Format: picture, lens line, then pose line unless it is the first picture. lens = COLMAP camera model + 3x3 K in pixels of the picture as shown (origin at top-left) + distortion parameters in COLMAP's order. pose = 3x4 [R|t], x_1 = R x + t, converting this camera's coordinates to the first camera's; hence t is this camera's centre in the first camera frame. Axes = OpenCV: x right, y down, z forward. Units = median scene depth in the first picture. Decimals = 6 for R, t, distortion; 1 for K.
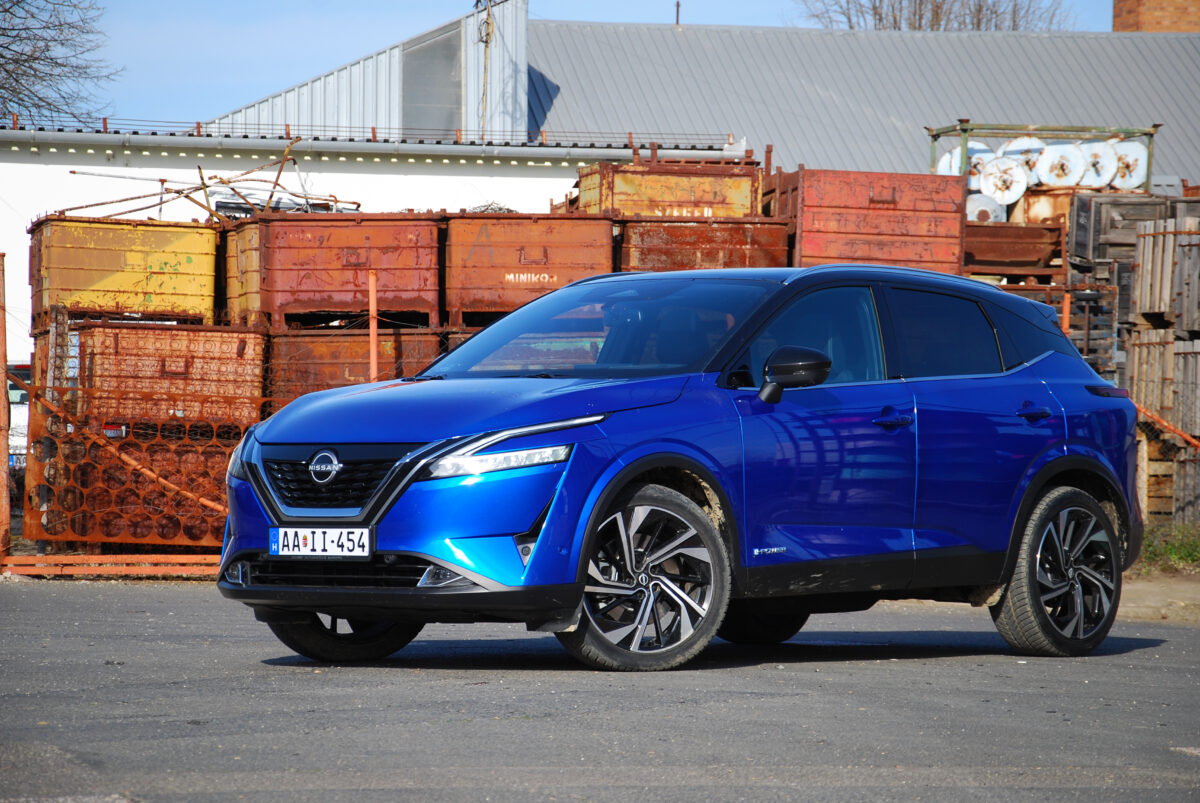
lens RADIAL K [[4514.7, 0, 600.4], [0, 4514.7, 406.4], [0, 0, 1]] dist [1.196199, 0.000000]
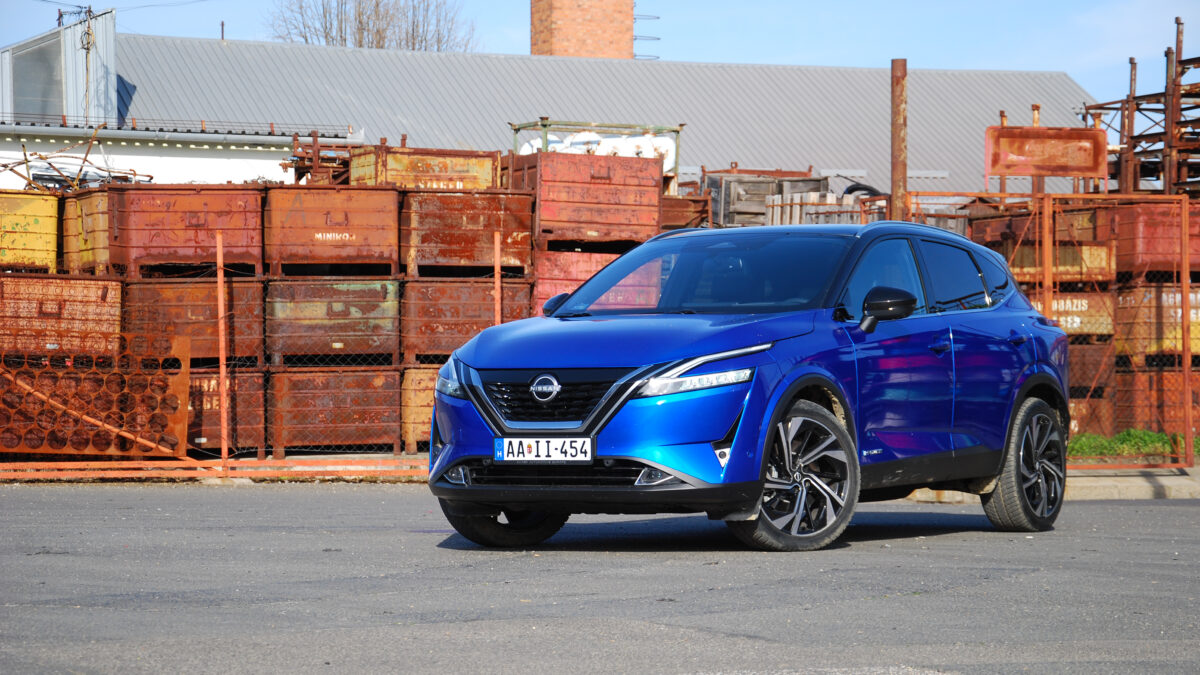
lens RADIAL K [[3397.3, 0, 594.1], [0, 3397.3, 377.0], [0, 0, 1]] dist [0.764558, 0.000000]
pose [[0.979832, -0.009316, 0.199606, -0.134933], [0.007159, 0.999908, 0.011528, 0.000009], [-0.199695, -0.009866, 0.979808, 0.060429]]
